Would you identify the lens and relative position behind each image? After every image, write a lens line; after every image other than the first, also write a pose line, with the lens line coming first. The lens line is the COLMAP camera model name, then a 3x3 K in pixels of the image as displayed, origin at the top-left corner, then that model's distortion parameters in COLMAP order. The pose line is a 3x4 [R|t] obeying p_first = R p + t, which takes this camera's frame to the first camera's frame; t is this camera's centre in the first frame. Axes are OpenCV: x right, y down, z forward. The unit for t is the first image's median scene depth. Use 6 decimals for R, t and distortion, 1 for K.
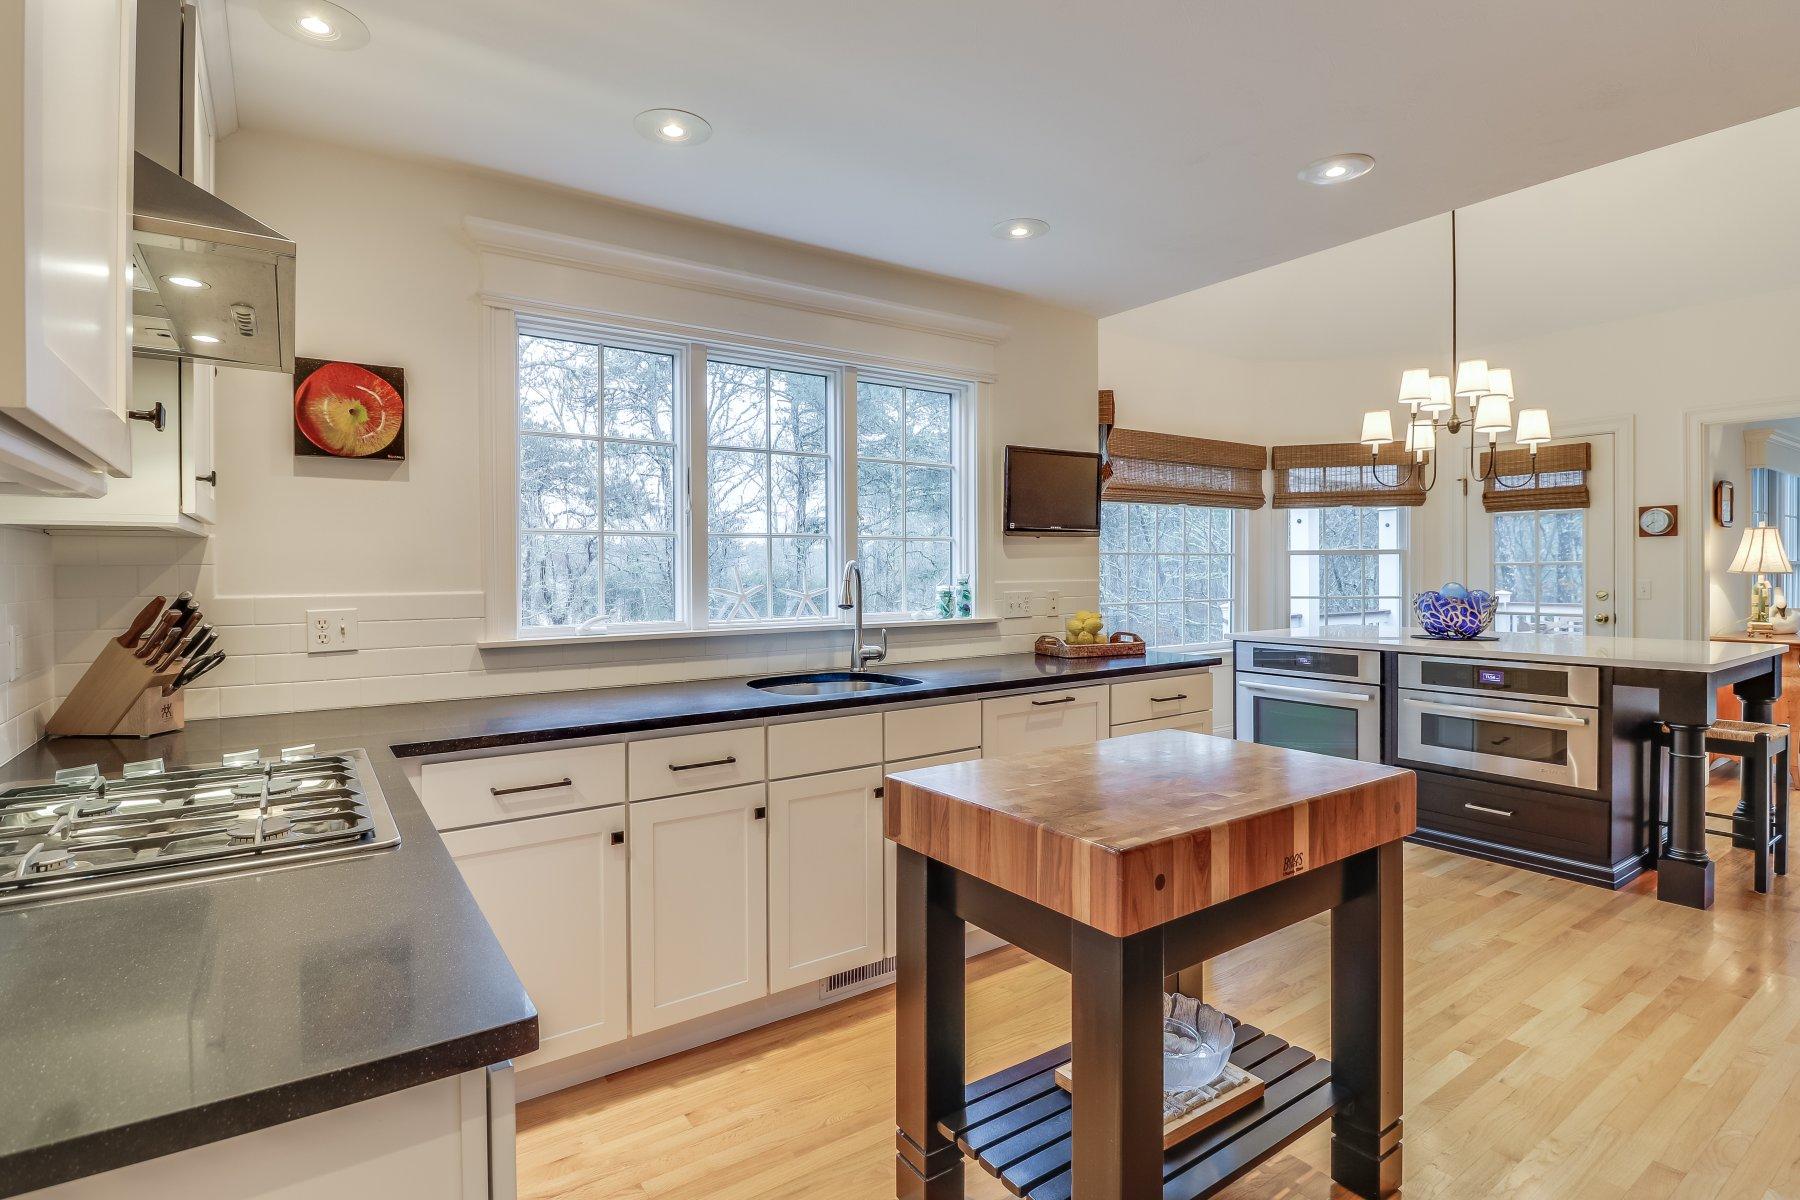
lens RADIAL K [[878.5, 0, 897.7], [0, 878.5, 574.2], [0, 0, 1]] dist [-0.001154, -0.000076]
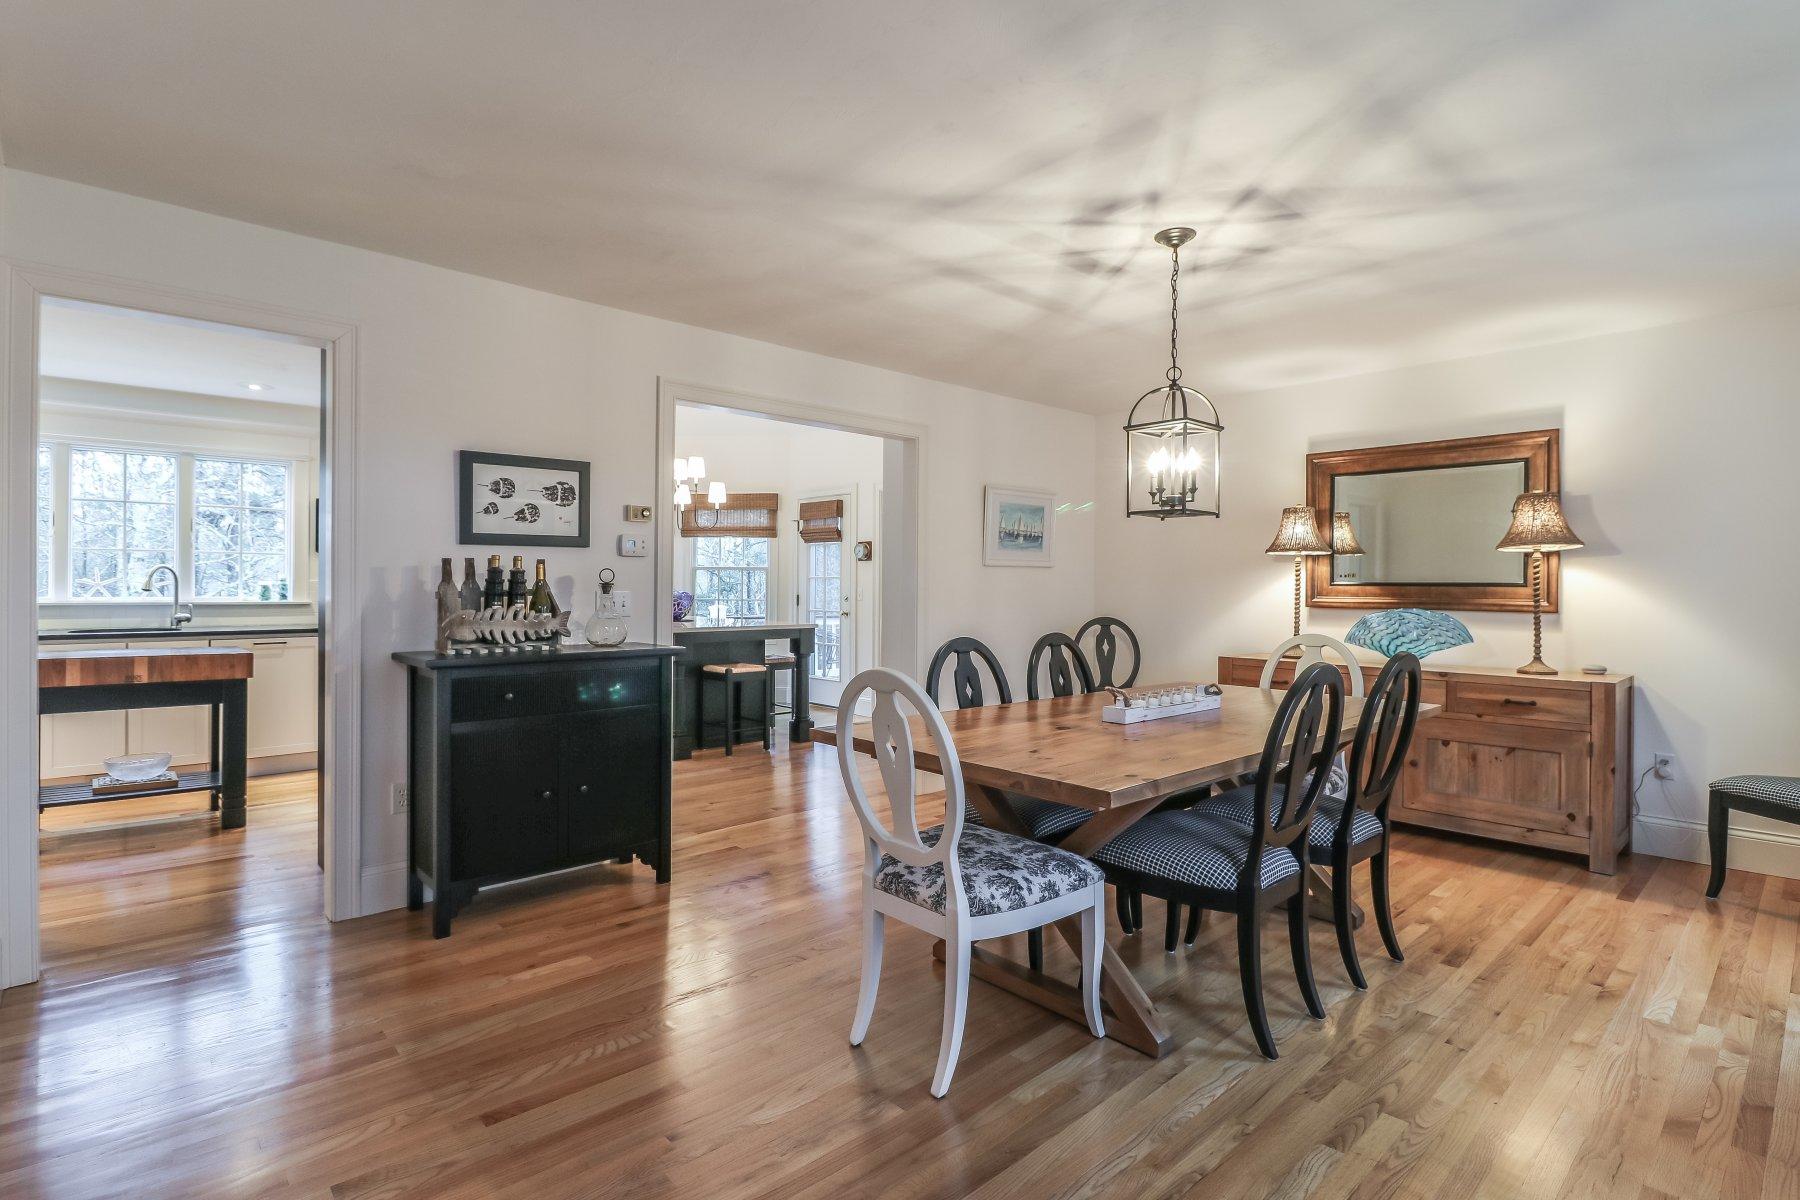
lens RADIAL K [[881.7, 0, 900.0], [0, 881.7, 600.0], [0, 0, 1]] dist [-0.001384, -0.000156]
pose [[0.990962, 0.011352, 0.133658, 0.792025], [-0.012905, 0.999859, 0.010760, 0.010794], [-0.133517, -0.012388, 0.990969, -0.647257]]
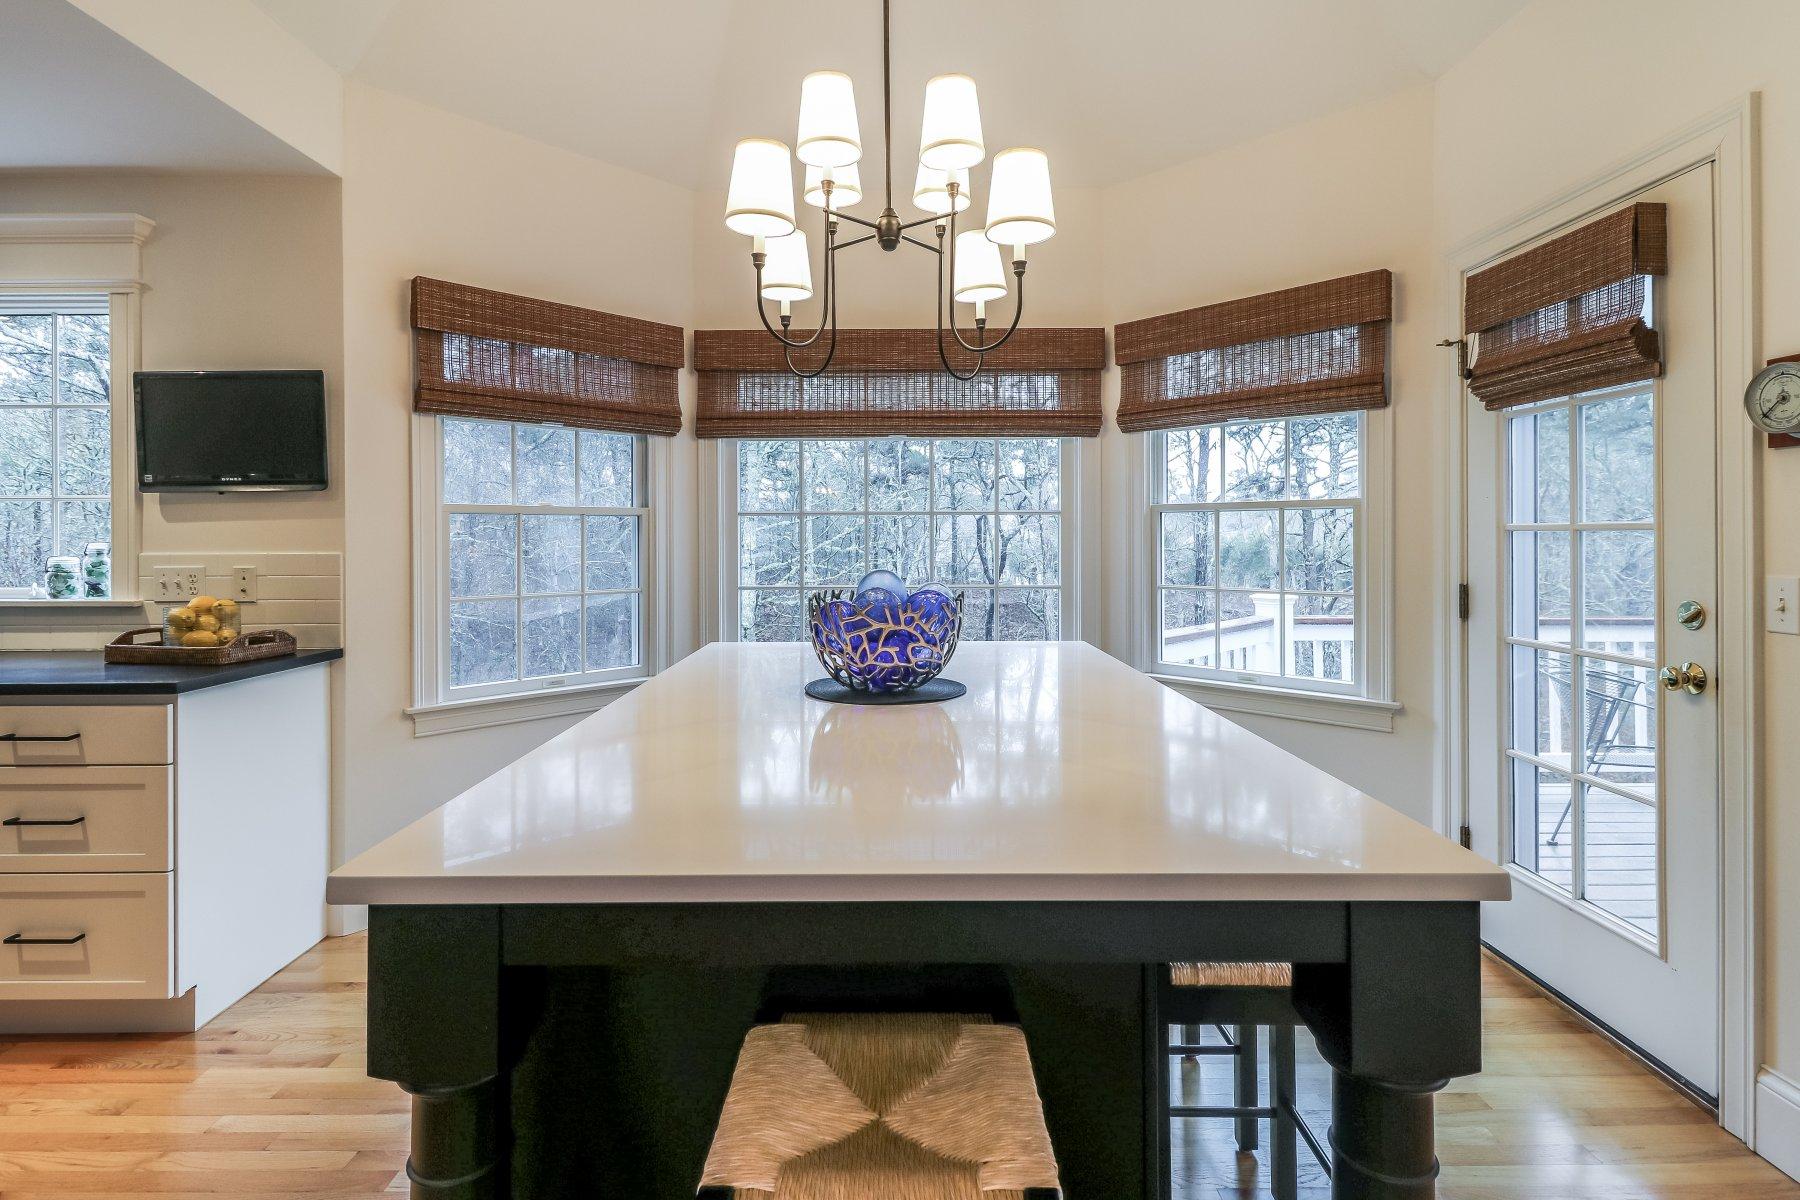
lens RADIAL K [[861.7, 0, 892.6], [0, 861.7, 540.3], [0, 0, 1]] dist [0.035491, -0.021227]
pose [[0.819887, 0.008503, -0.572462, 0.850059], [-0.004678, 0.999956, 0.008152, -0.009419], [0.572506, -0.004006, 0.819891, 0.593475]]
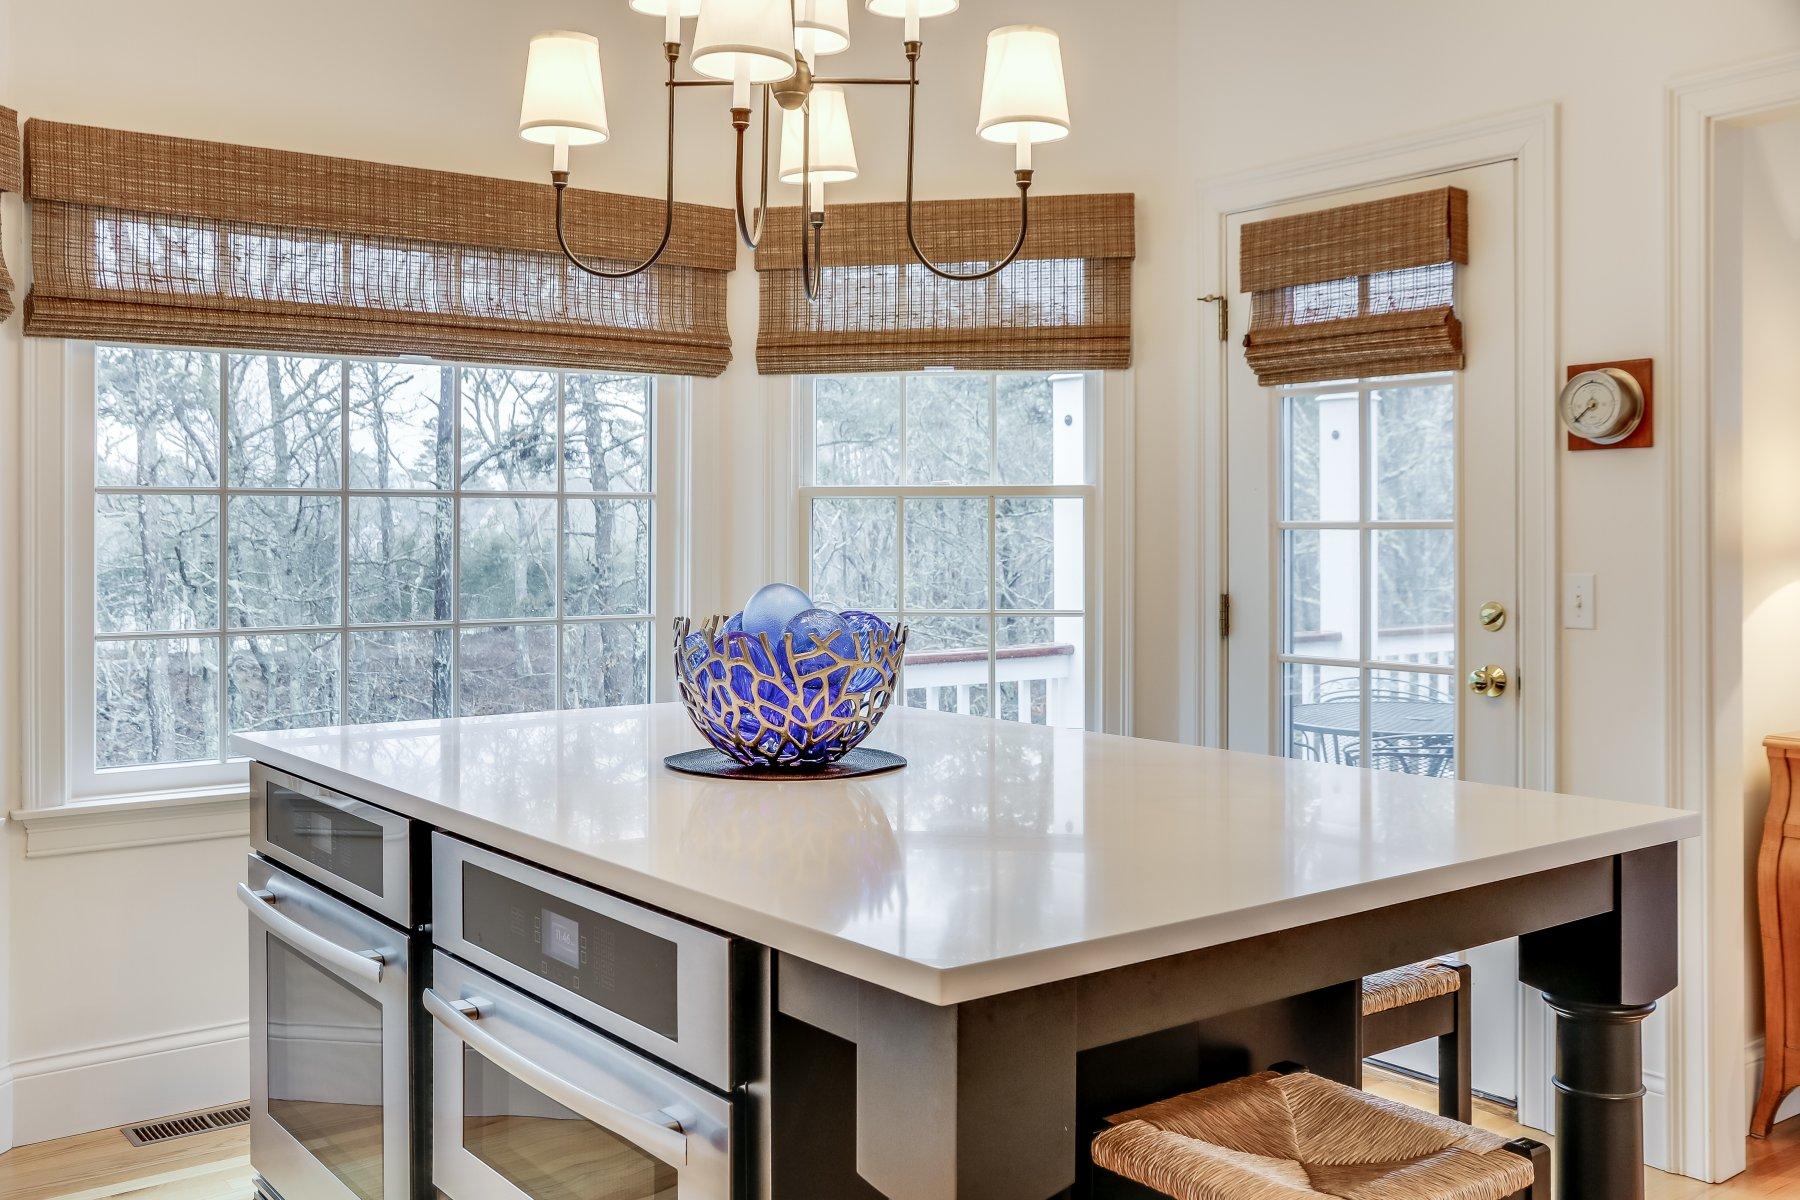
lens RADIAL K [[1656.7, 0, 842.9], [0, 1656.7, 527.8], [0, 0, 1]] dist [-0.038089, 0.011439]
pose [[0.999886, 0.007529, 0.013063, 0.612028], [-0.007452, 0.999955, -0.005896, -0.006646], [-0.013107, 0.005798, 0.999897, 0.390793]]
